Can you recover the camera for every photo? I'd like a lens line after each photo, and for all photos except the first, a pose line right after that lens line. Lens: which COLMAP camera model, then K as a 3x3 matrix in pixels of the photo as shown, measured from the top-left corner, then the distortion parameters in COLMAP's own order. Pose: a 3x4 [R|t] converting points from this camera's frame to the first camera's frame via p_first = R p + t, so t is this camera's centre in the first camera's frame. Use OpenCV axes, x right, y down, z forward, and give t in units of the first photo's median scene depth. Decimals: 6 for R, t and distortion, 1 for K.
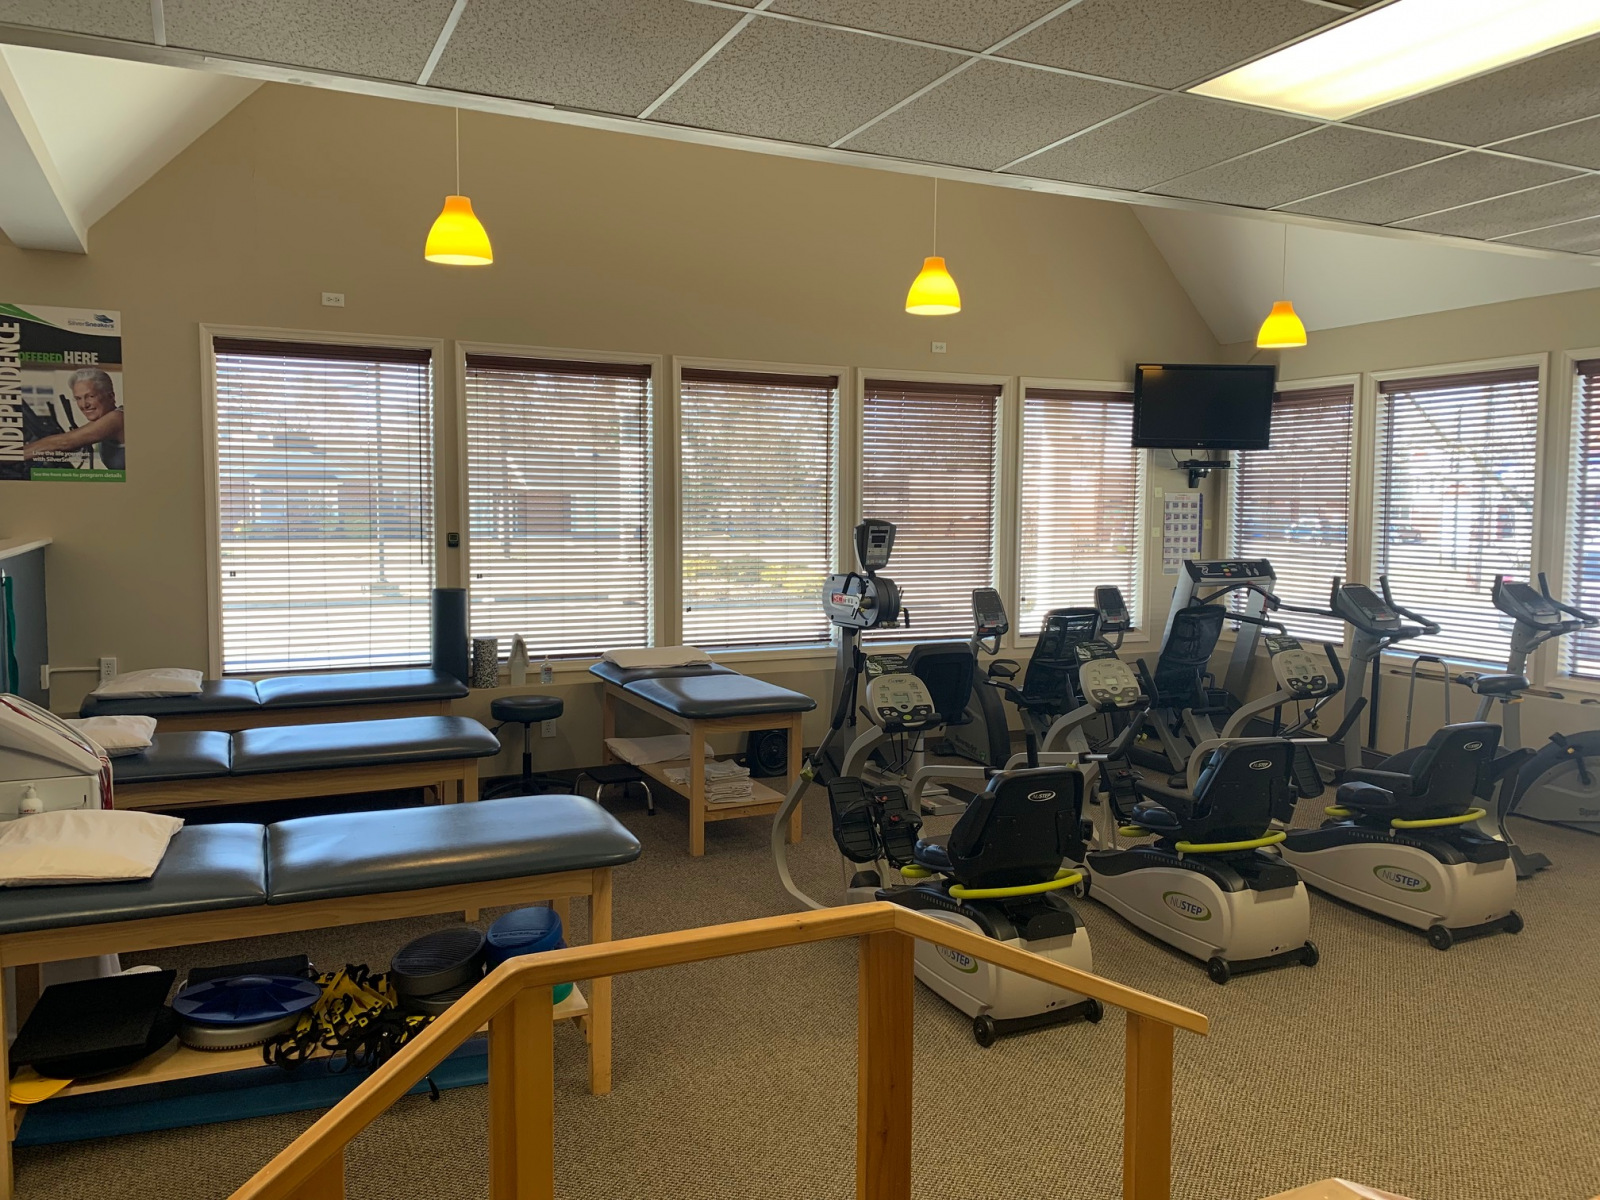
lens RADIAL K [[1226.4, 0, 794.7], [0, 1226.4, 593.0], [0, 0, 1]] dist [0.044150, -0.045017]
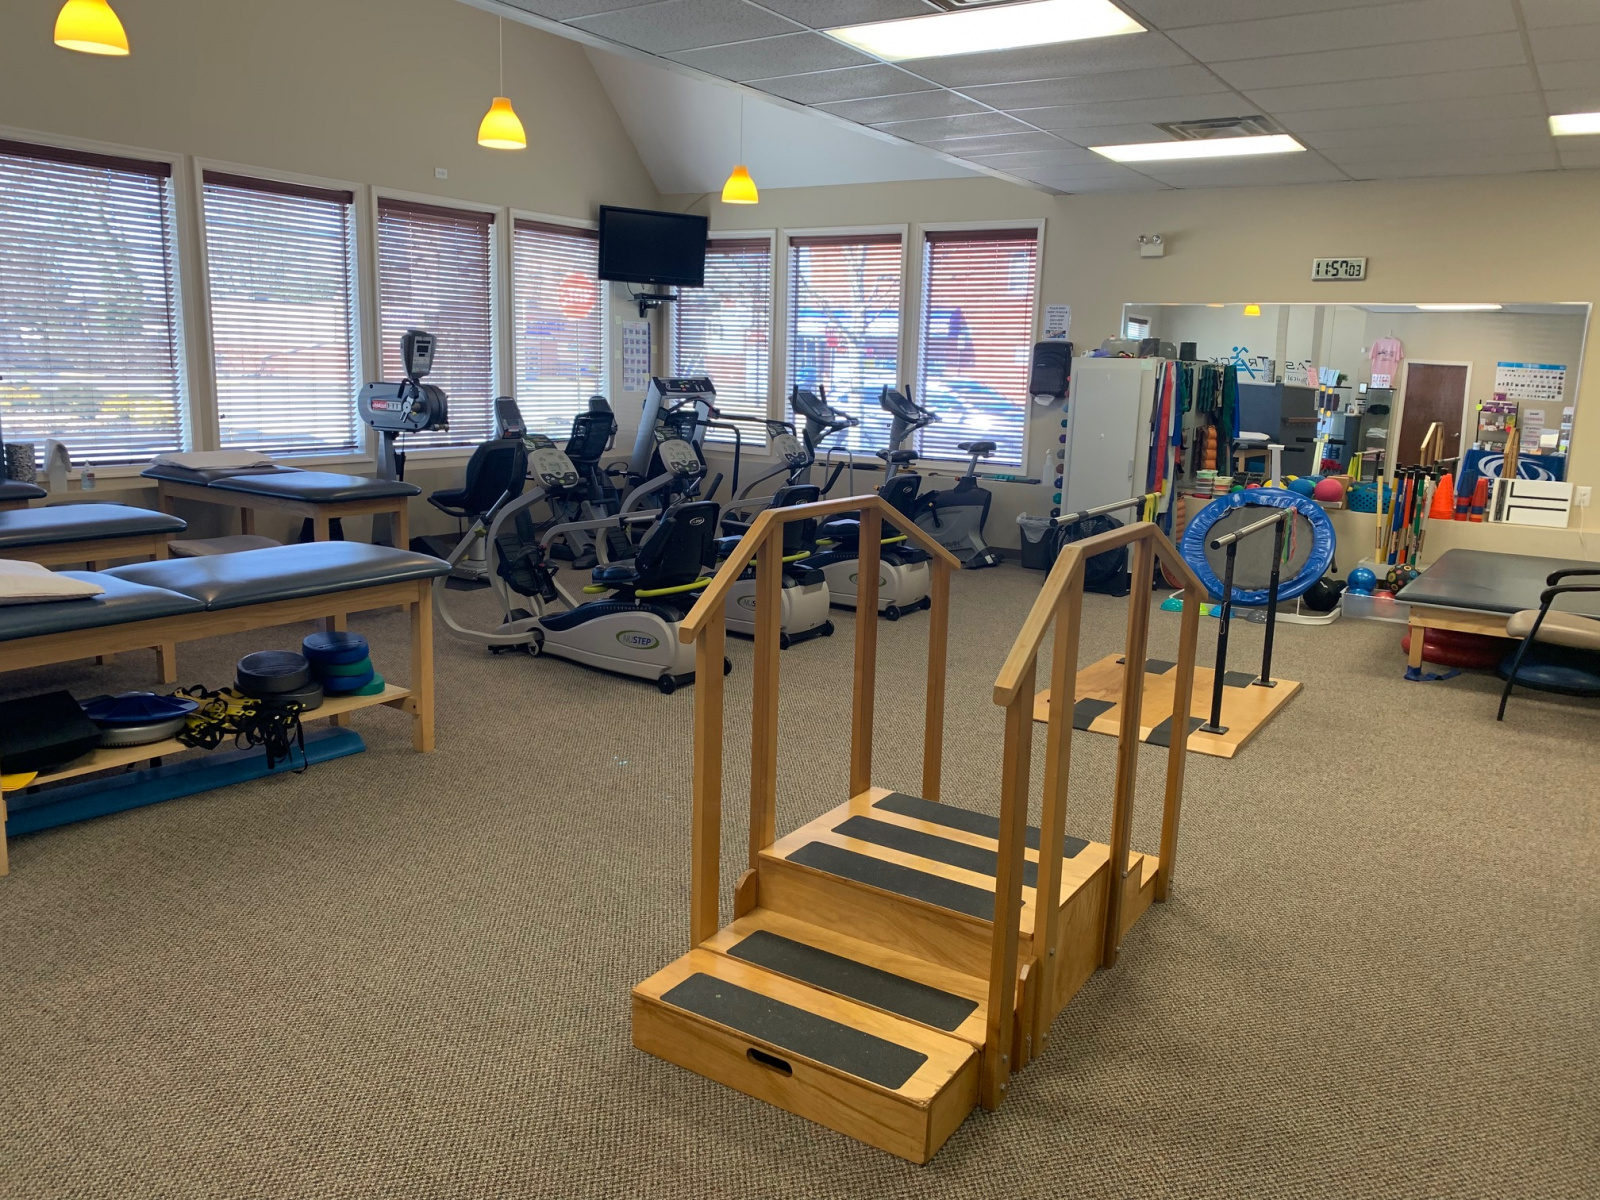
lens RADIAL K [[1226.4, 0, 812.4], [0, 1226.4, 607.8], [0, 0, 1]] dist [0.044150, -0.045017]
pose [[0.849574, -0.086576, 0.520316, -0.224141], [0.014162, 0.989826, 0.141574, 0.033090], [-0.527280, -0.112909, 0.842157, -0.146729]]
